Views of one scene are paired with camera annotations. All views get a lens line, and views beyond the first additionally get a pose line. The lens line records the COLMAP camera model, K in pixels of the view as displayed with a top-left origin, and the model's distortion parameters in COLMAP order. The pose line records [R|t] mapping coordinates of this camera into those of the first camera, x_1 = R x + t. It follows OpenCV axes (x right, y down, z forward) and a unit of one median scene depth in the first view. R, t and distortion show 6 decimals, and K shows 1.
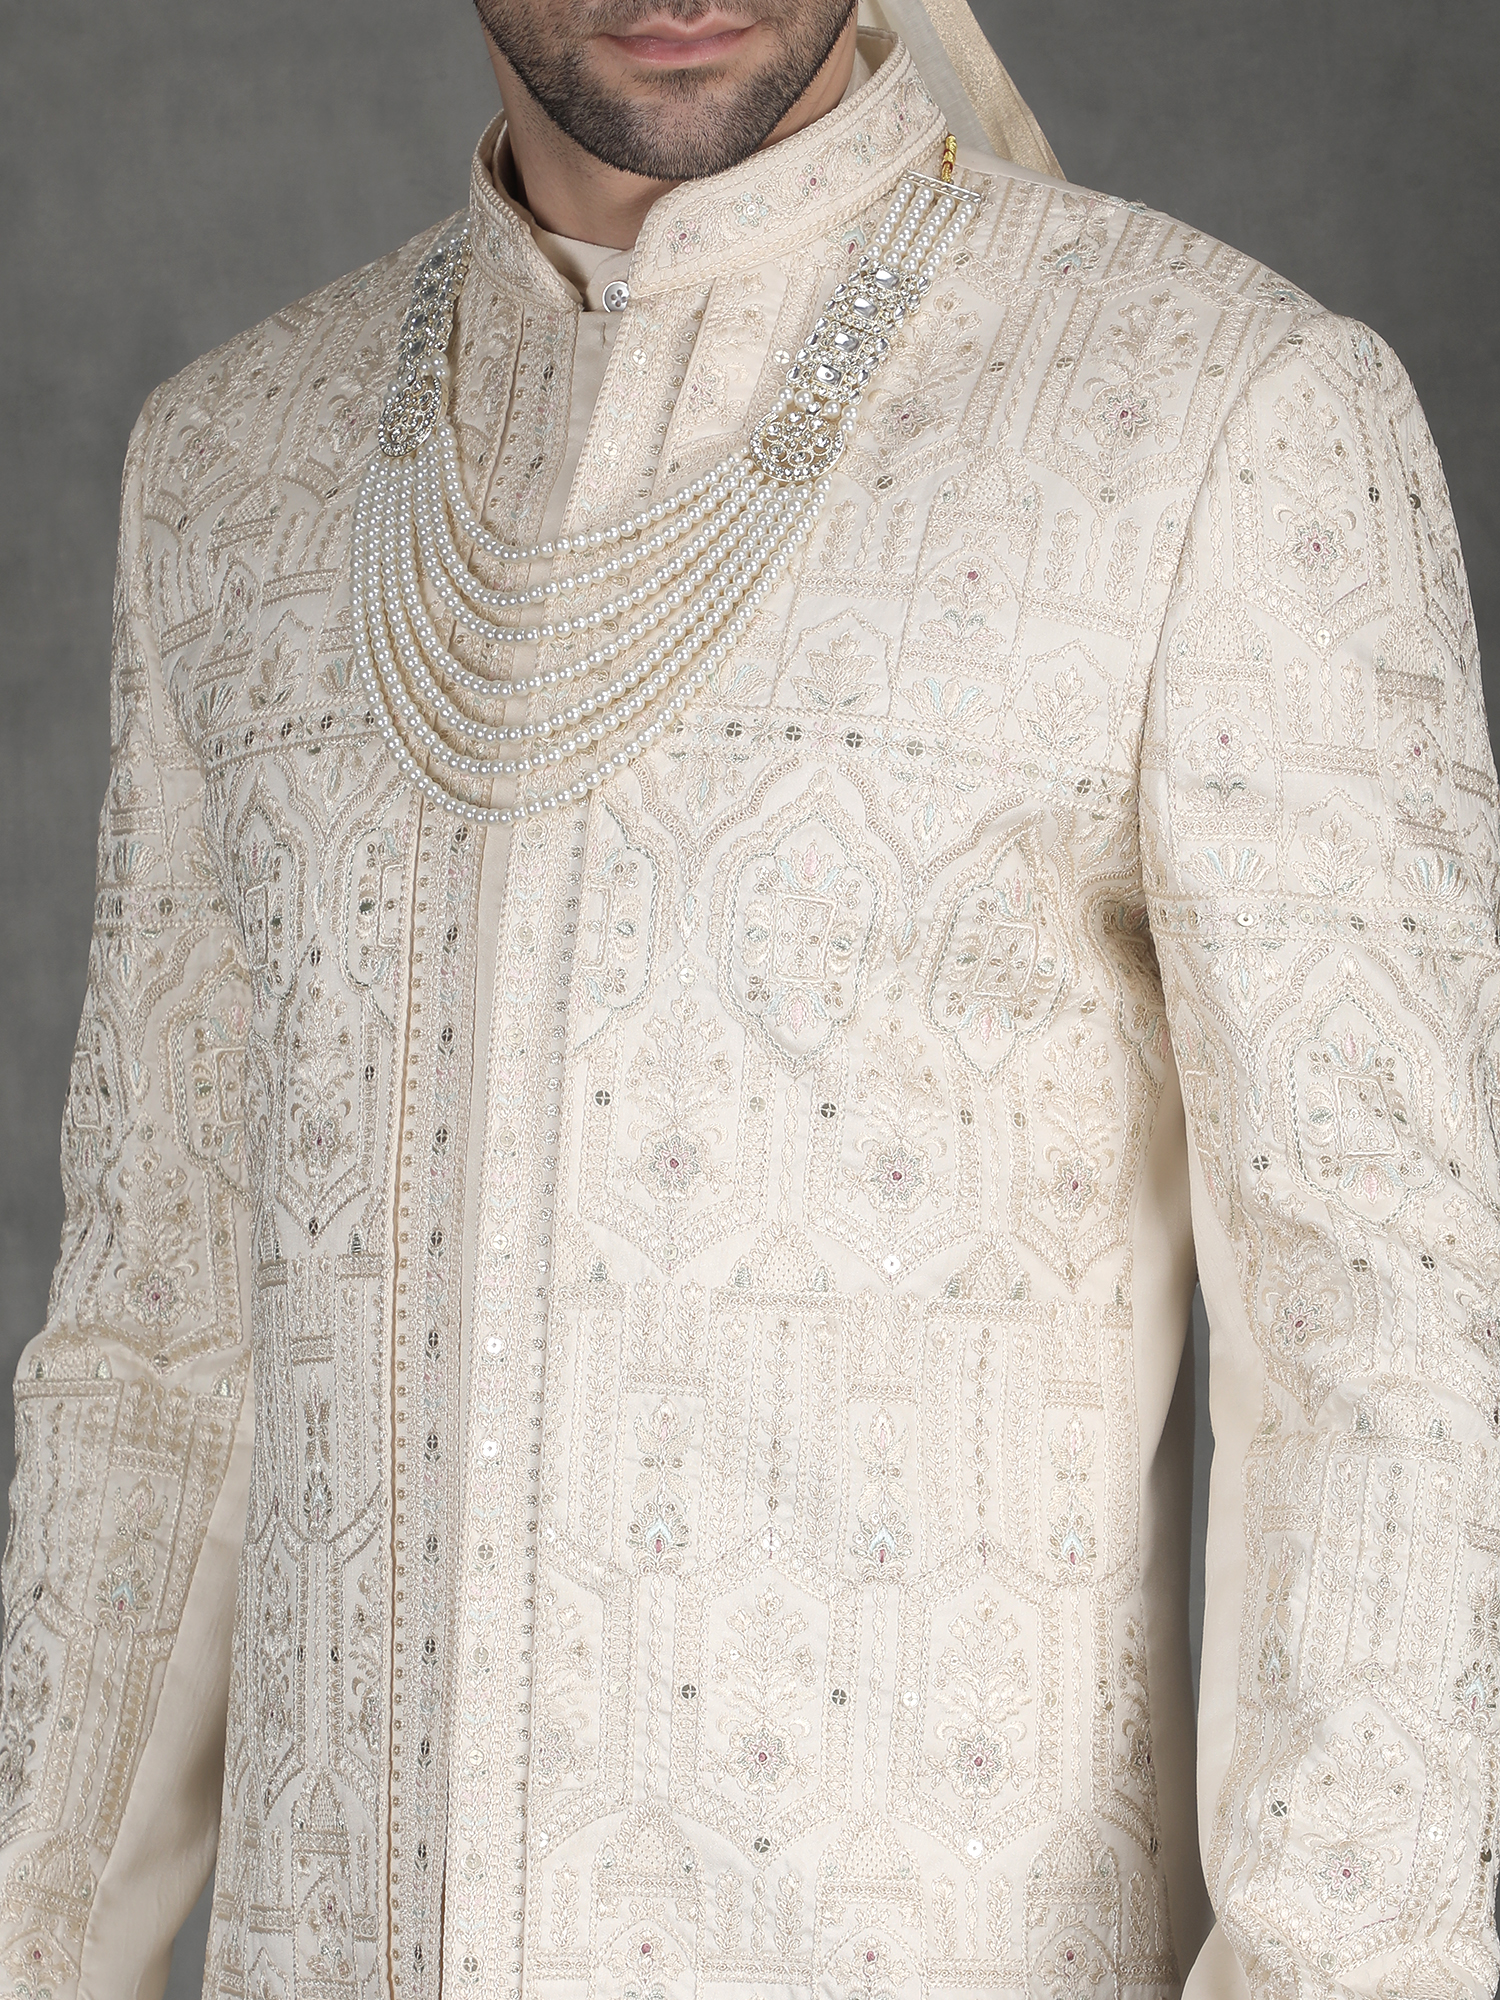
lens RADIAL K [[4405.3, 0, 750.5], [0, 4405.3, 1124.2], [0, 0, 1]] dist [0.645302, 0.168403]
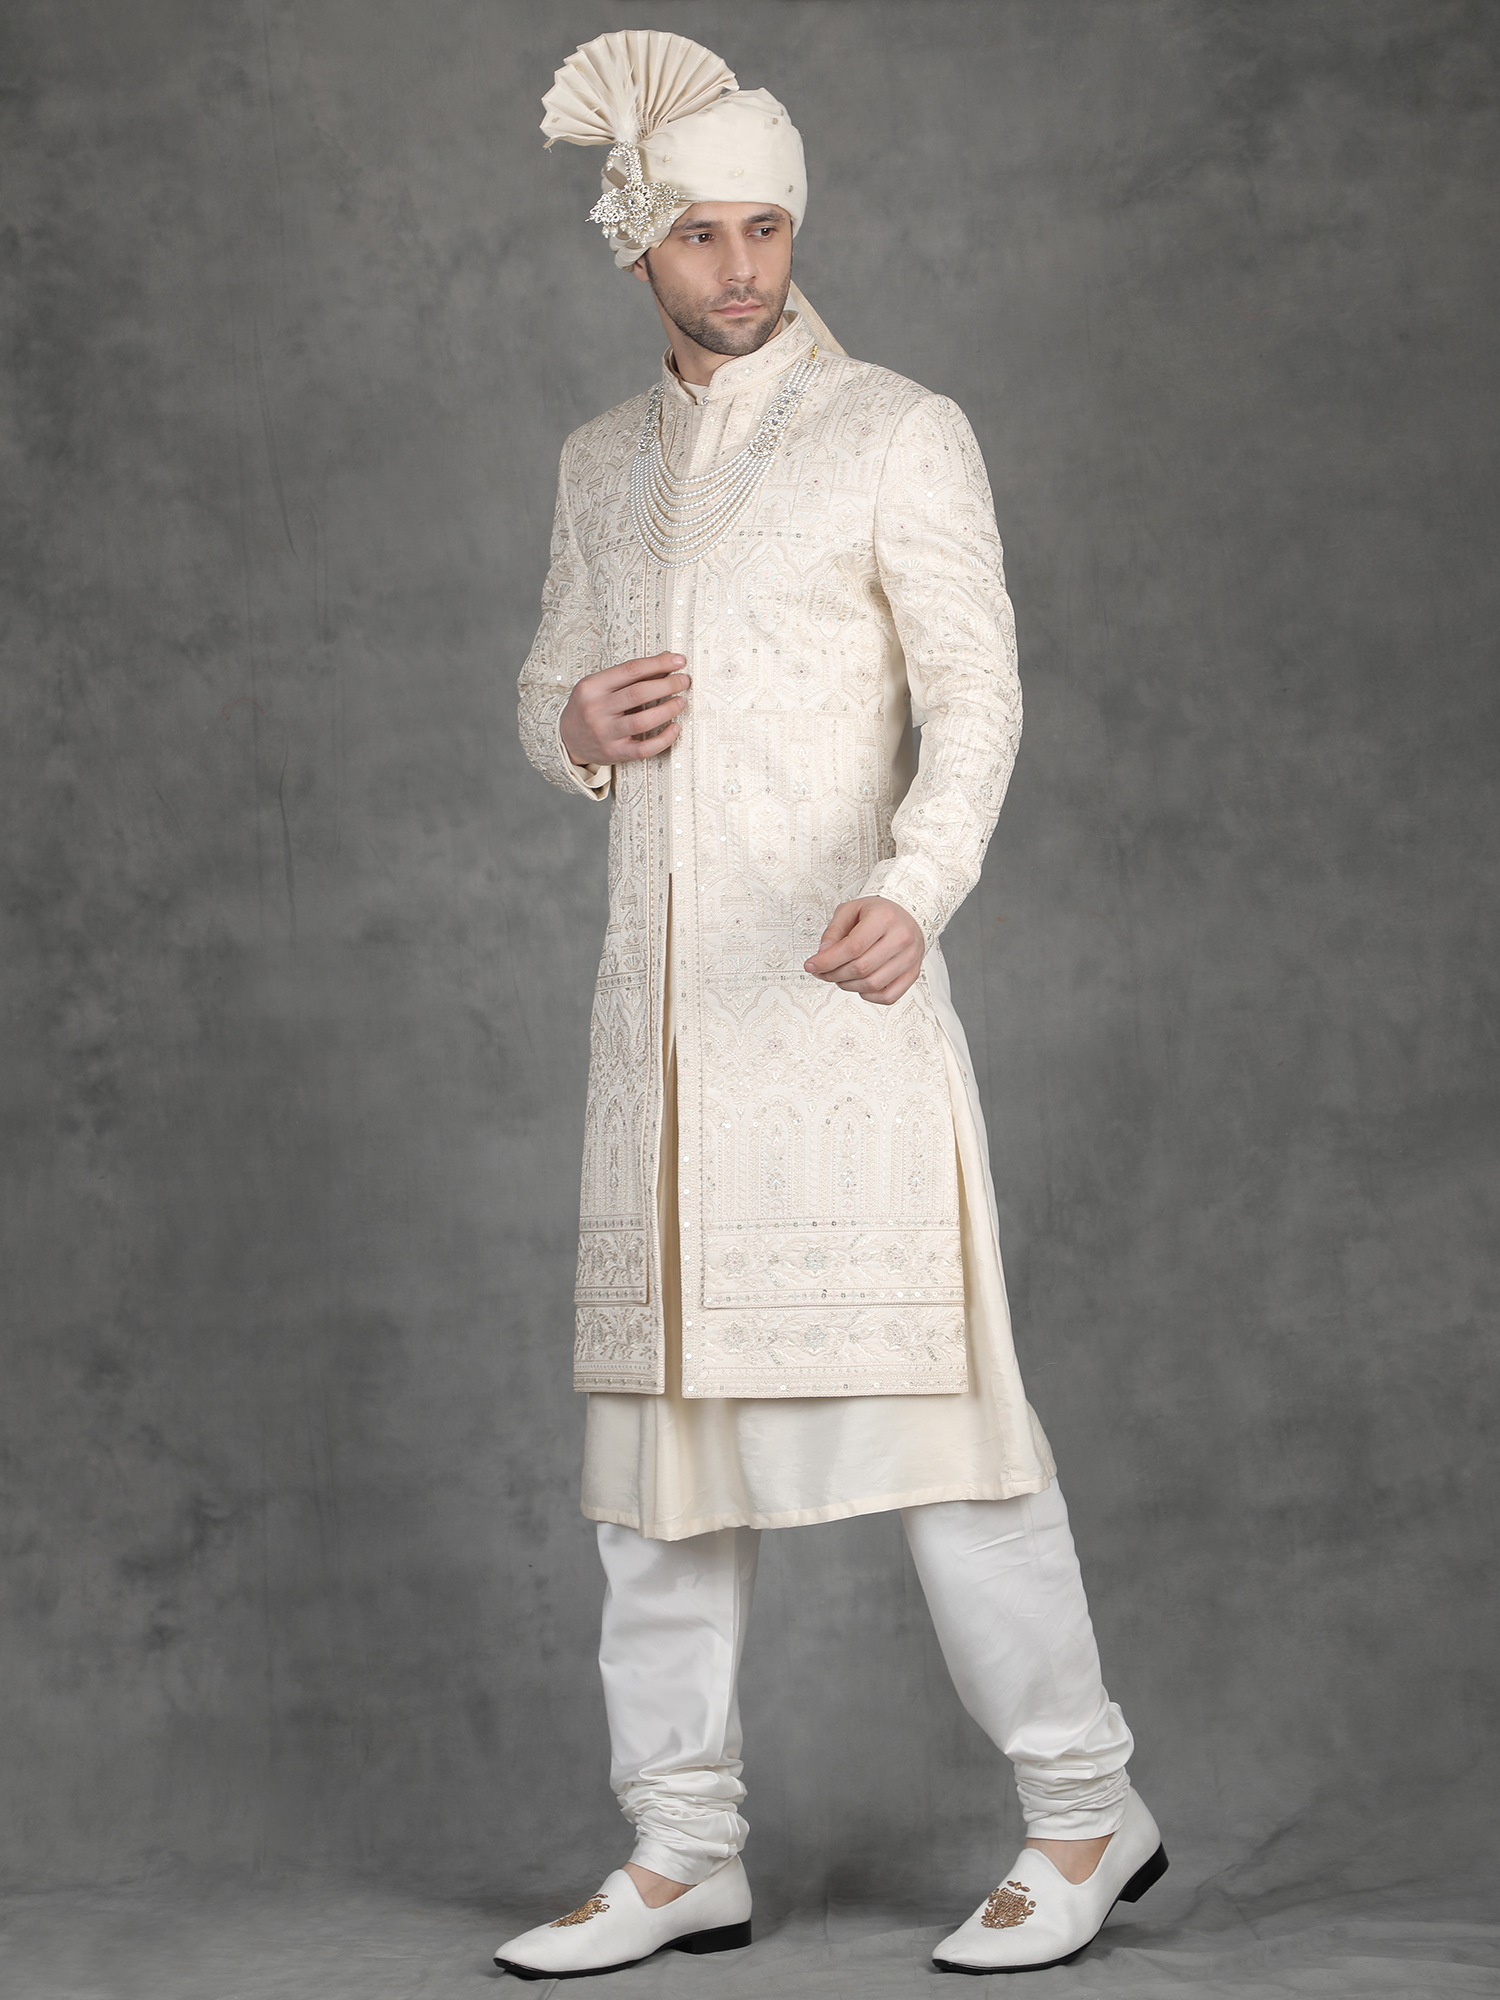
lens RADIAL K [[4692.3, 0, 750.0], [0, 4692.3, 1000.0], [0, 0, 1]] dist [0.063435, -0.152313]
pose [[0.990738, -0.050709, -0.125963, 0.400172], [0.049031, 0.998663, -0.016395, 0.293852], [0.126626, 0.010067, 0.991899, -2.285127]]
